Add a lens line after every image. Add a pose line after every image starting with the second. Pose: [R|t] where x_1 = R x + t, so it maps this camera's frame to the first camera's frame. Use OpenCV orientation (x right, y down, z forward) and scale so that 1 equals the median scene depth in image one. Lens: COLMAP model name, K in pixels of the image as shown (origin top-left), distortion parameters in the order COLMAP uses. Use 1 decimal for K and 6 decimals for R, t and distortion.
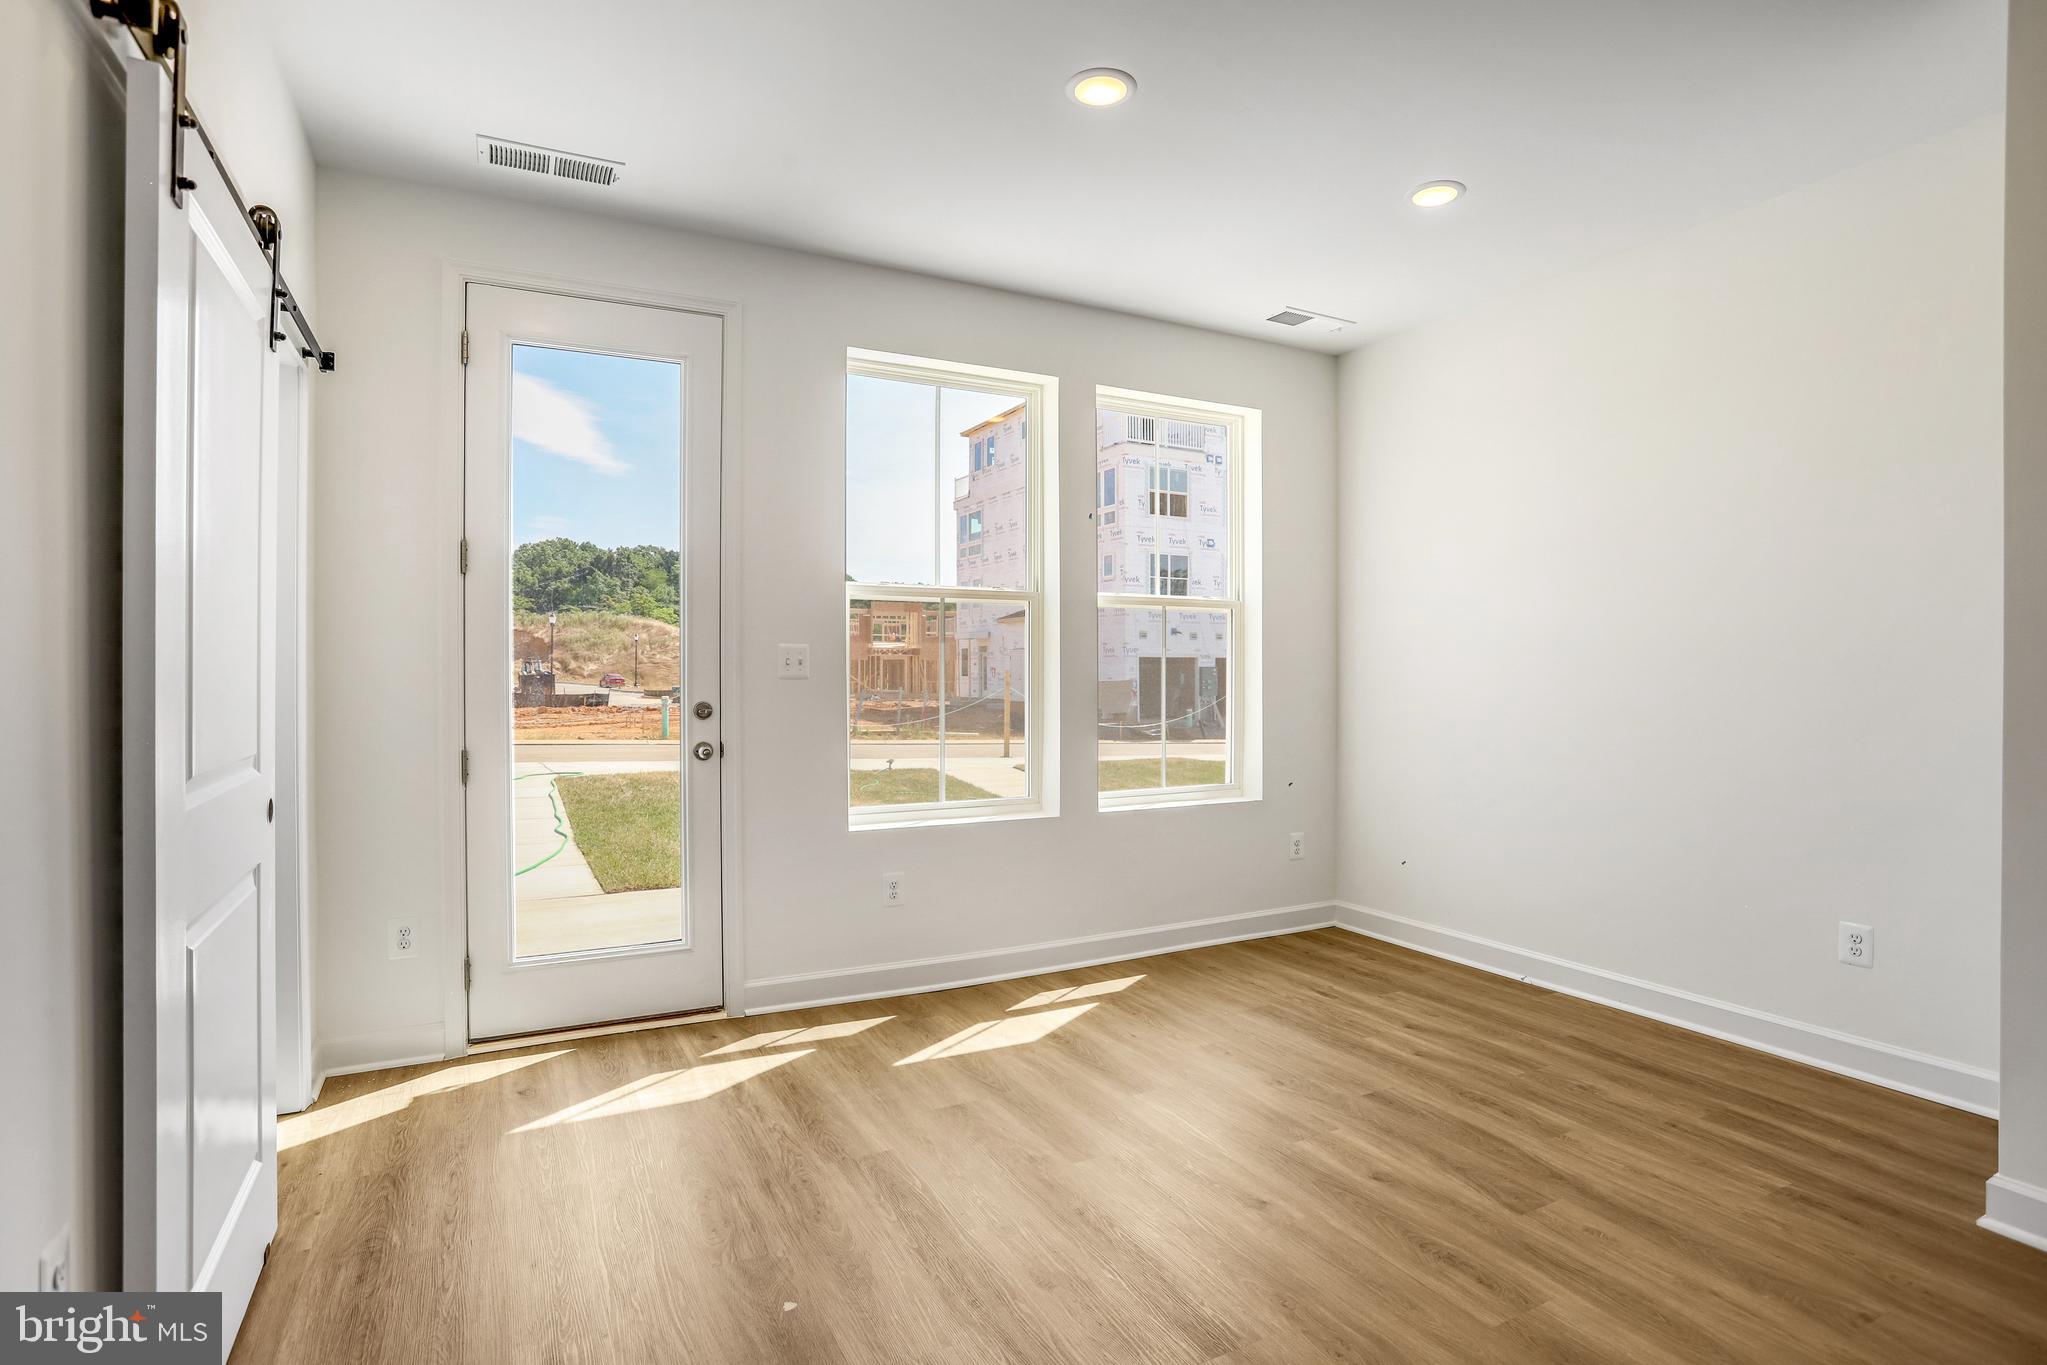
lens RADIAL K [[1042.9, 0, 1023.0], [0, 1042.9, 673.6], [0, 0, 1]] dist [-0.078449, 0.032321]
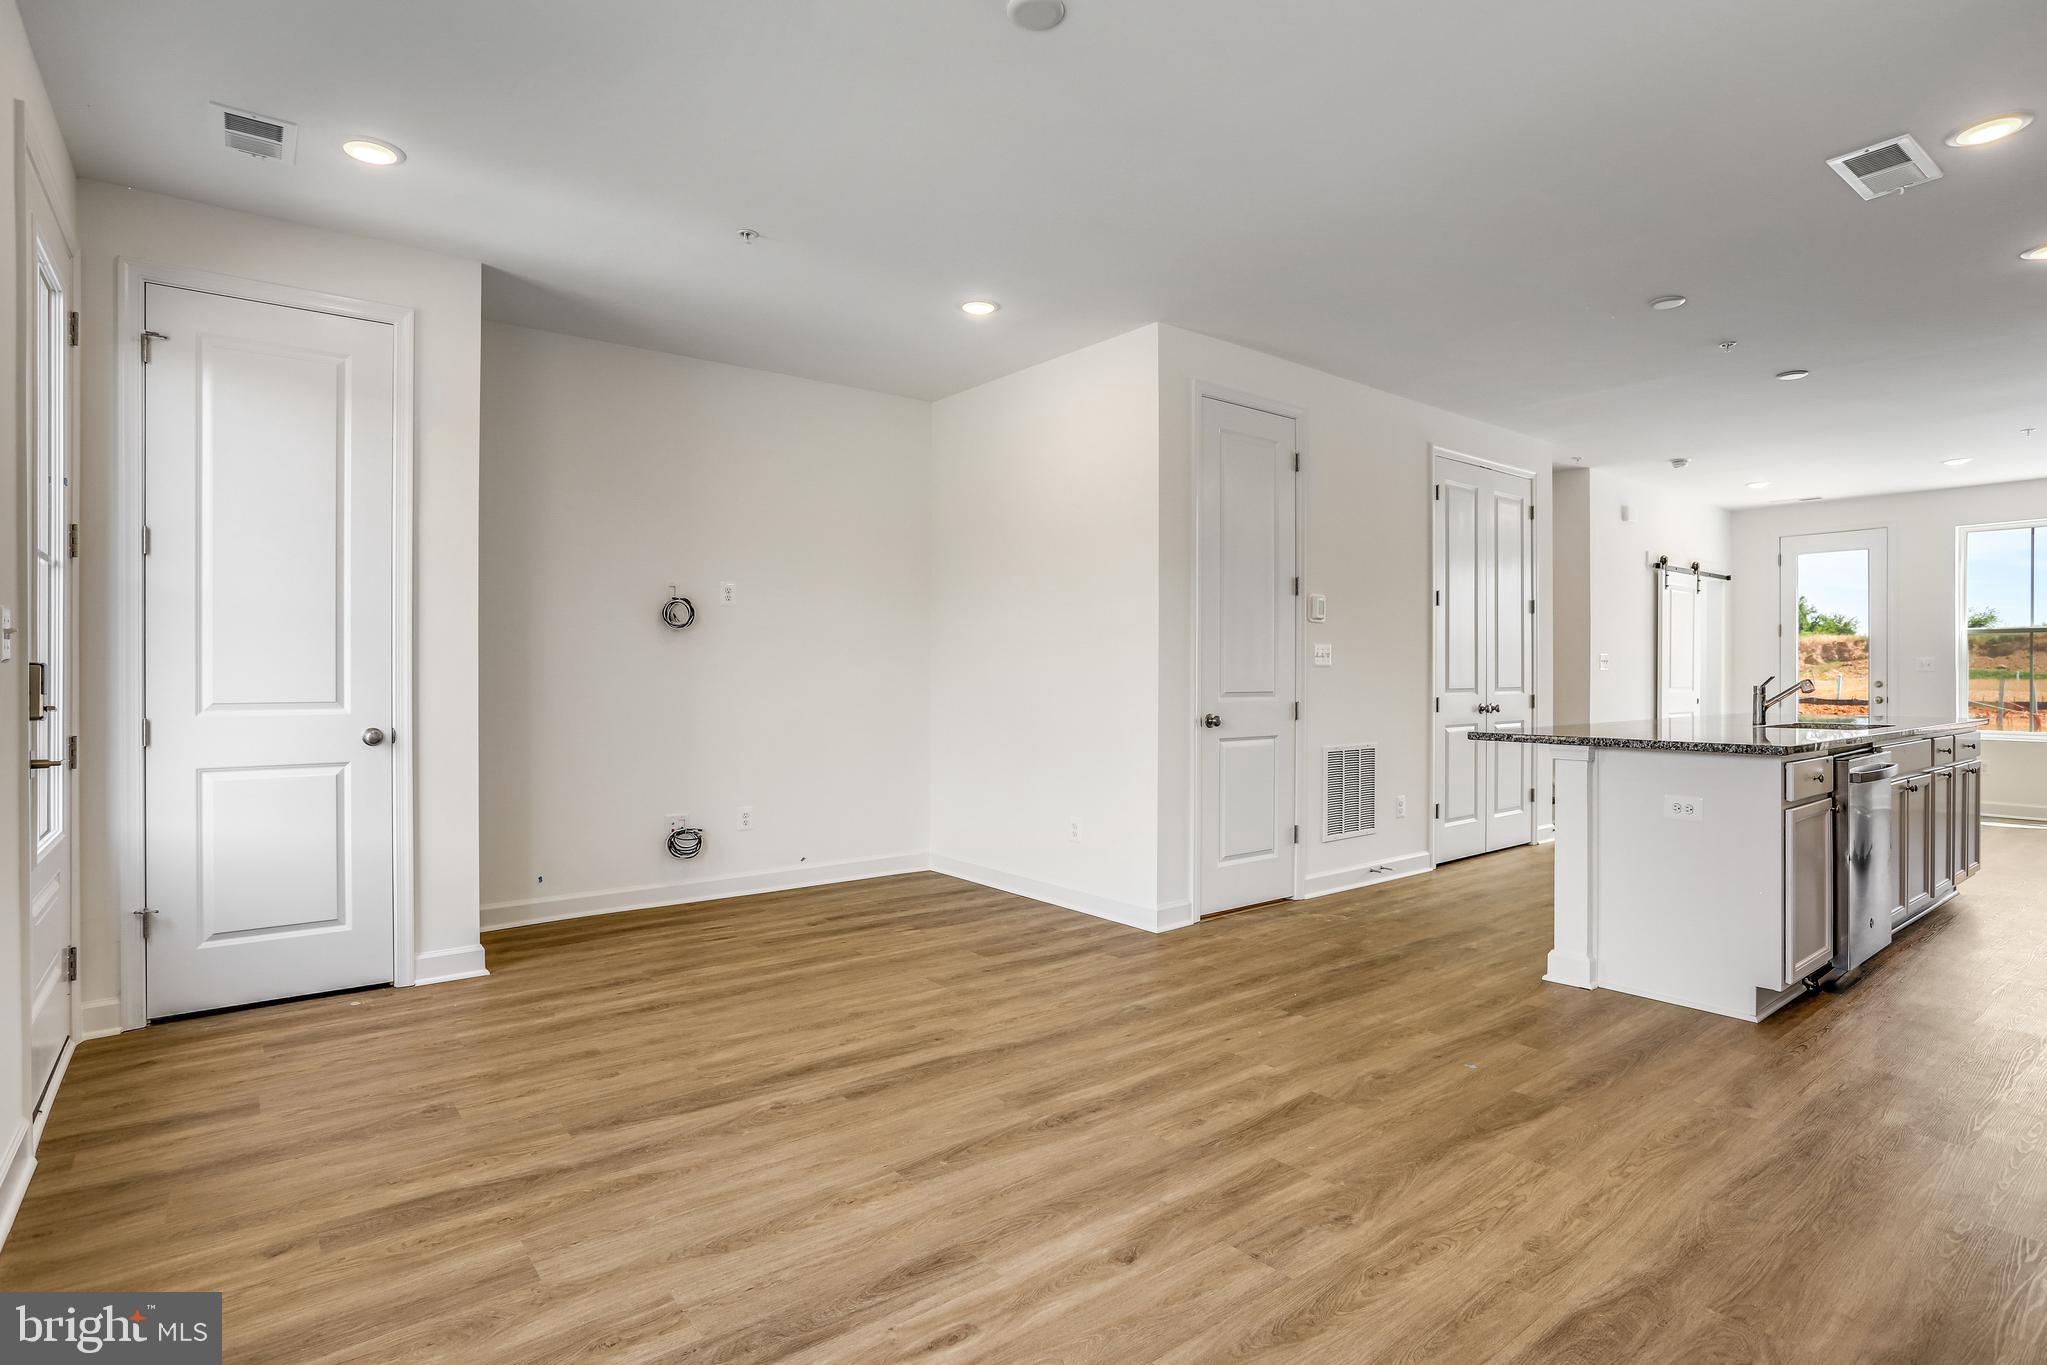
lens RADIAL K [[1046.1, 0, 1040.7], [0, 1046.1, 674.5], [0, 0, 1]] dist [-0.065288, 0.035184]
pose [[0.198861, -0.001298, -0.980027, 1.720139], [-0.002970, 0.999994, -0.001927, 0.022652], [0.980023, 0.003294, 0.198856, -1.510908]]
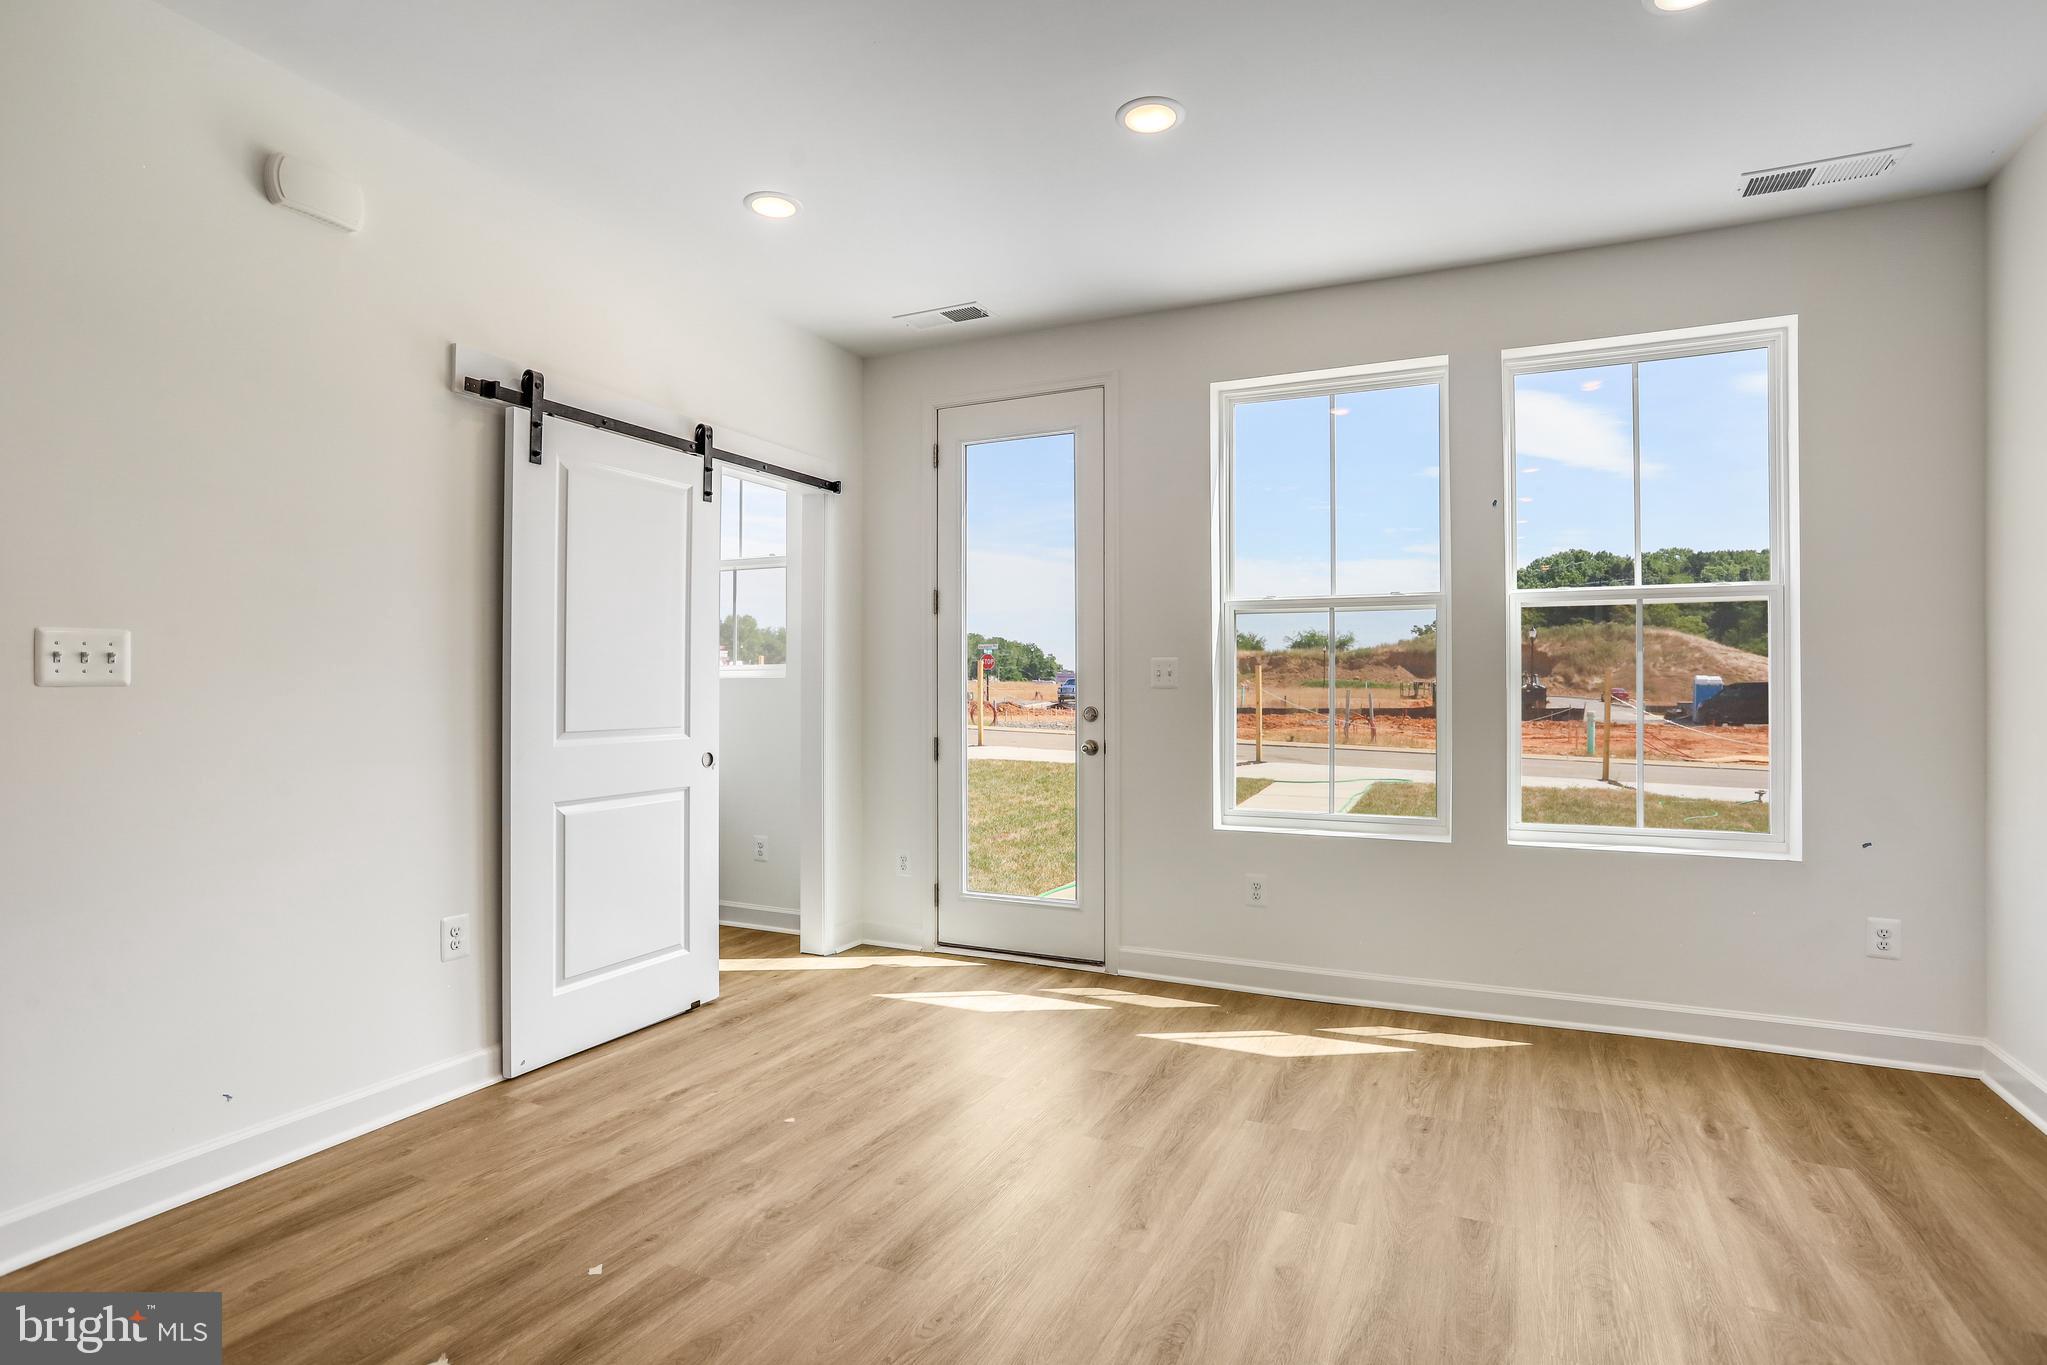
lens RADIAL K [[1026.7, 0, 1029.4], [0, 1026.7, 678.9], [0, 0, 1]] dist [-0.061834, 0.035209]
pose [[0.602470, -0.005581, -0.798122, 0.601342], [-0.001358, 0.999967, -0.008018, 0.003964], [0.798140, 0.005915, 0.602443, 0.212751]]
